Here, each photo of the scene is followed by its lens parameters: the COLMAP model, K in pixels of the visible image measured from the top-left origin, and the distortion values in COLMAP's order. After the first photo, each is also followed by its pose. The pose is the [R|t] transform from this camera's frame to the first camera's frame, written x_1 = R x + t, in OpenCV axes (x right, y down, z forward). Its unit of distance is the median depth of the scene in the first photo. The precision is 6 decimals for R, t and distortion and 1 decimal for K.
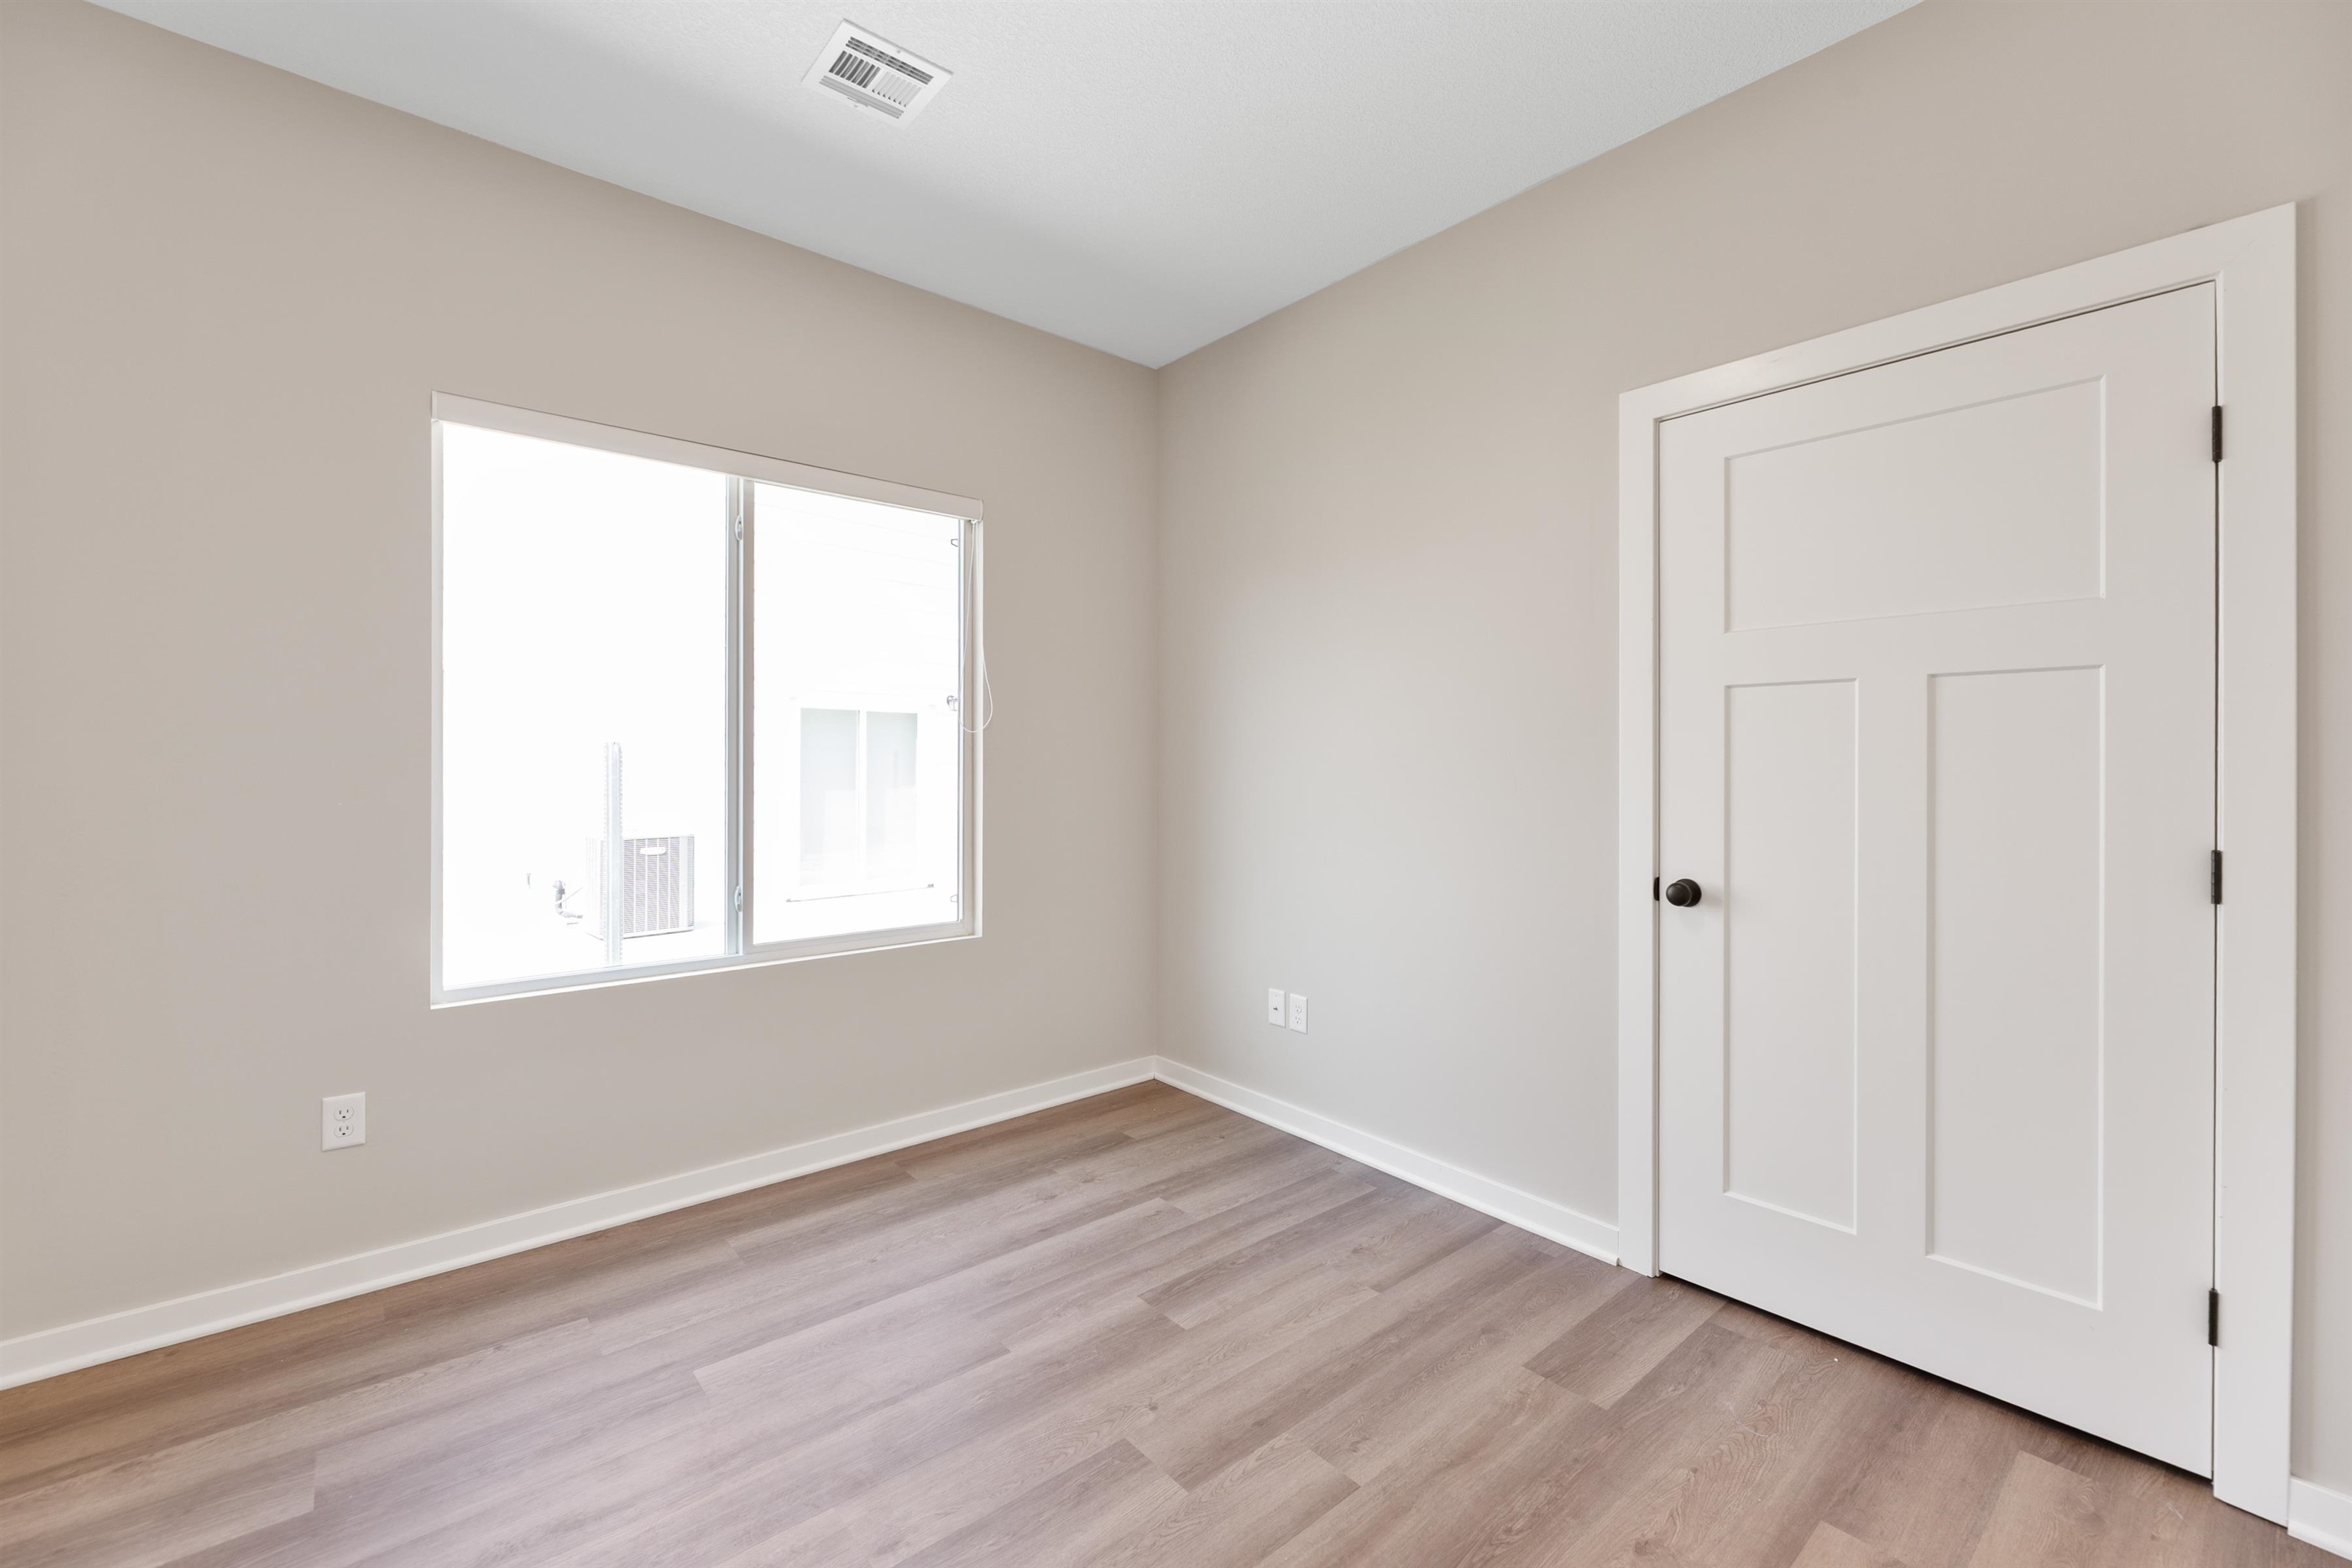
lens RADIAL K [[967.4, 0, 1174.9], [0, 967.4, 769.8], [0, 0, 1]] dist [-0.002304, 0.000763]
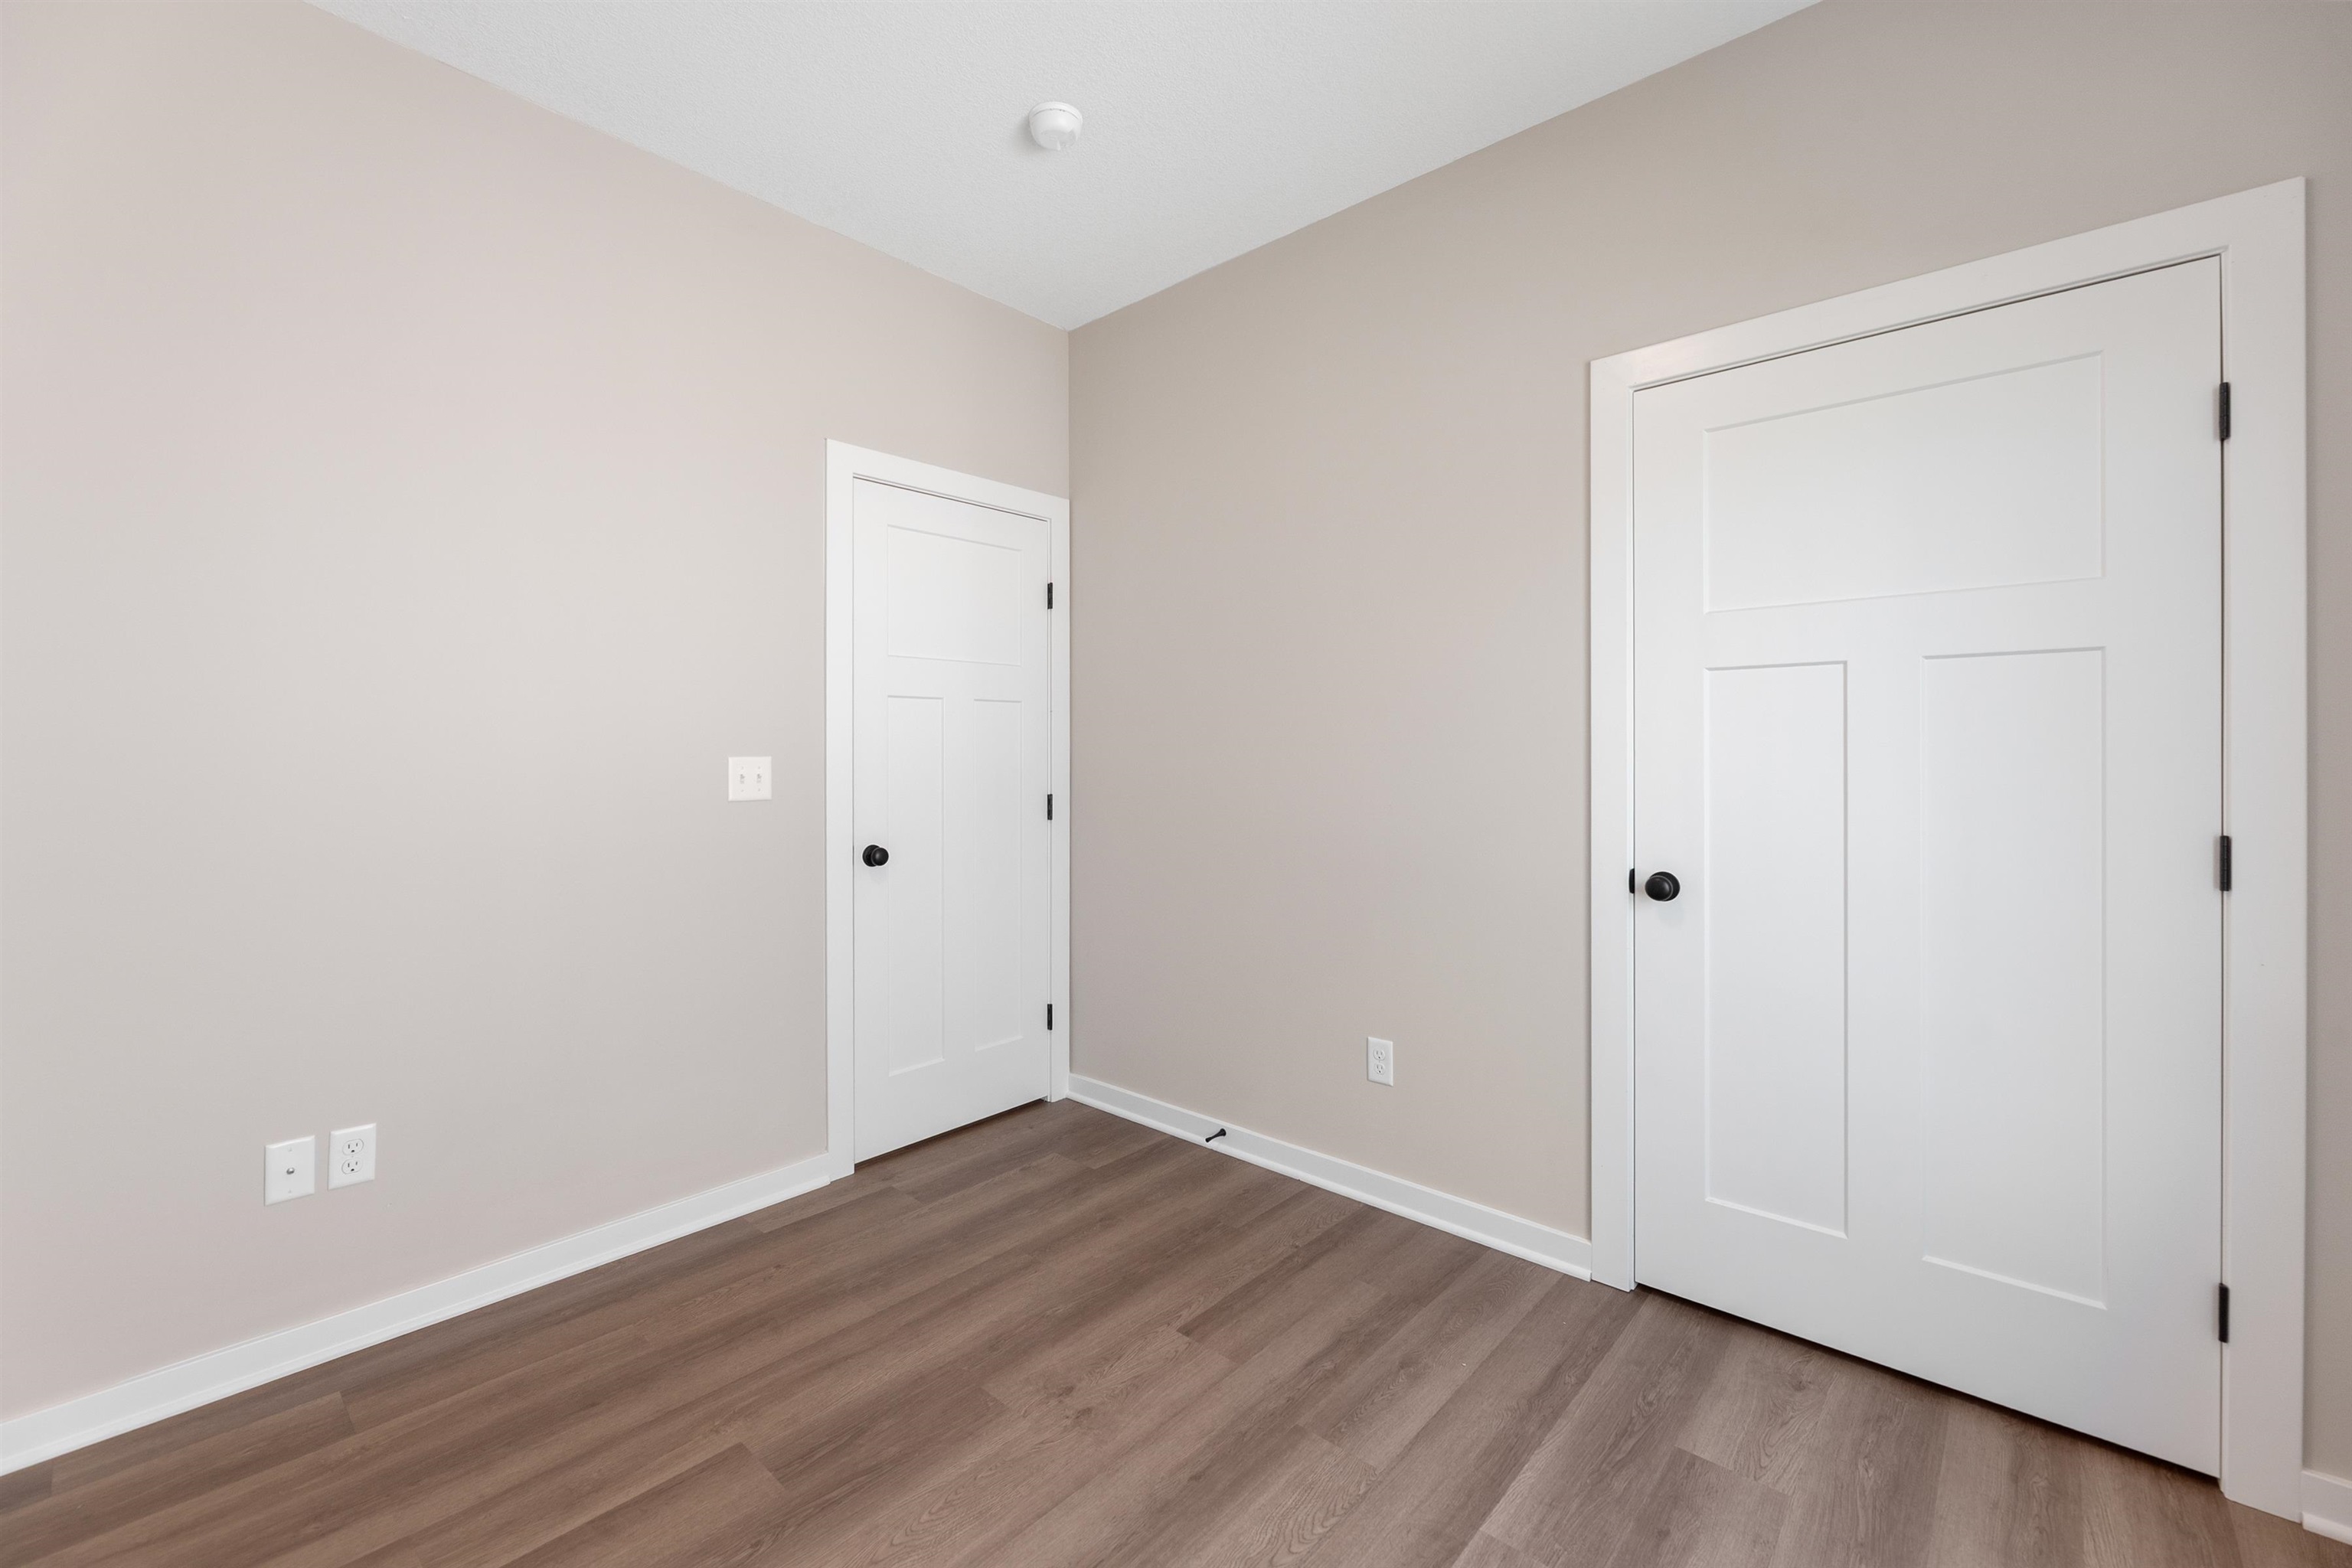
lens RADIAL K [[967.4, 0, 1146.9], [0, 967.4, 746.2], [0, 0, 1]] dist [-0.002304, 0.000763]
pose [[0.990594, -0.003712, 0.136785, -0.102446], [0.005339, 0.999919, -0.011528, -0.000987], [-0.136731, 0.012150, 0.990534, 0.124026]]
